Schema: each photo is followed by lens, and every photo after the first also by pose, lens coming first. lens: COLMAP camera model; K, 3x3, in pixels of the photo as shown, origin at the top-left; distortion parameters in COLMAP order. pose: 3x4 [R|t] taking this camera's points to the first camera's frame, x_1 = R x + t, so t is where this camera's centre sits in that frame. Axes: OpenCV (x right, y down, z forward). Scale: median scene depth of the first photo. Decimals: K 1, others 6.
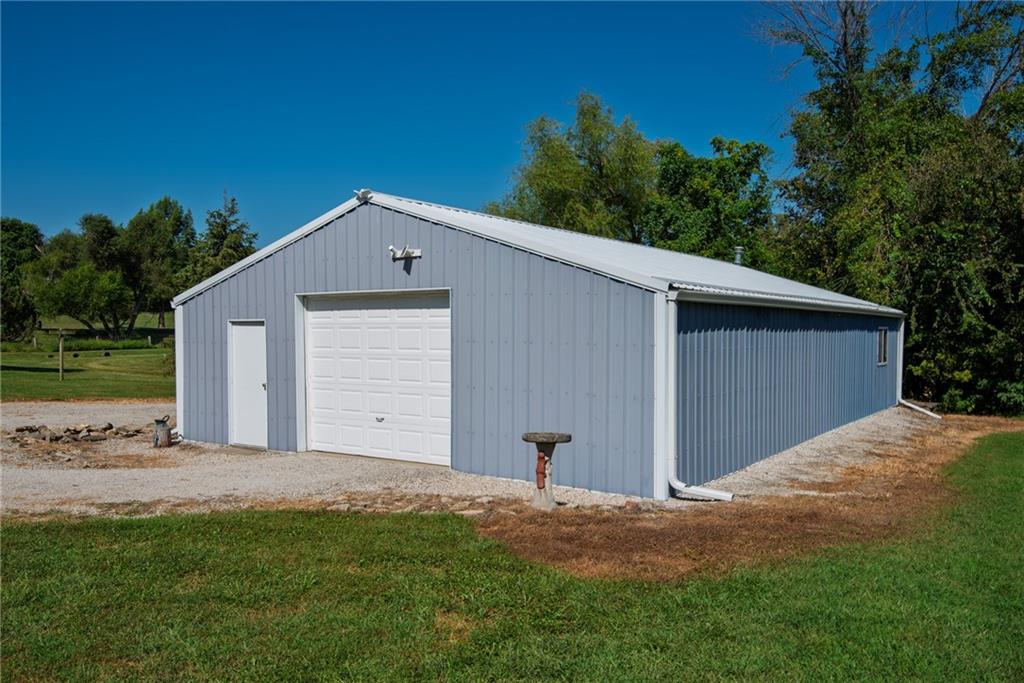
lens RADIAL K [[790.9, 0, 516.4], [0, 790.9, 343.8], [0, 0, 1]] dist [0.067869, 0.001966]
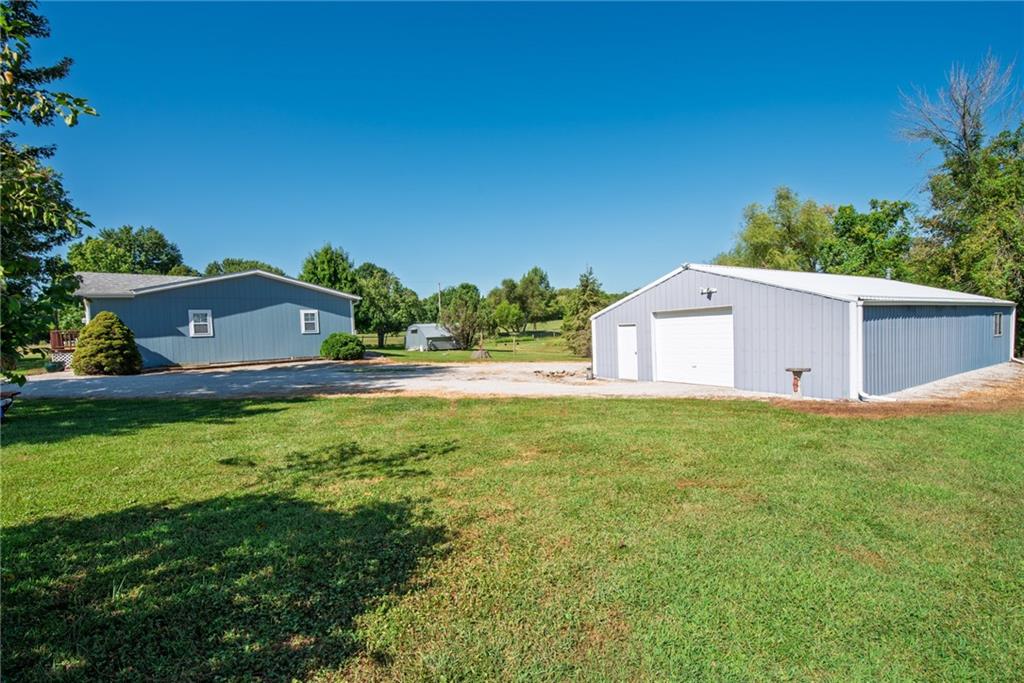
lens RADIAL K [[449.0, 0, 512.4], [0, 449.0, 351.2], [0, 0, 1]] dist [-0.010637, -0.005000]
pose [[0.913362, -0.018591, -0.406724, -0.071853], [0.032111, 0.999134, 0.026442, 0.001958], [0.405881, -0.037211, 0.913168, -0.192226]]
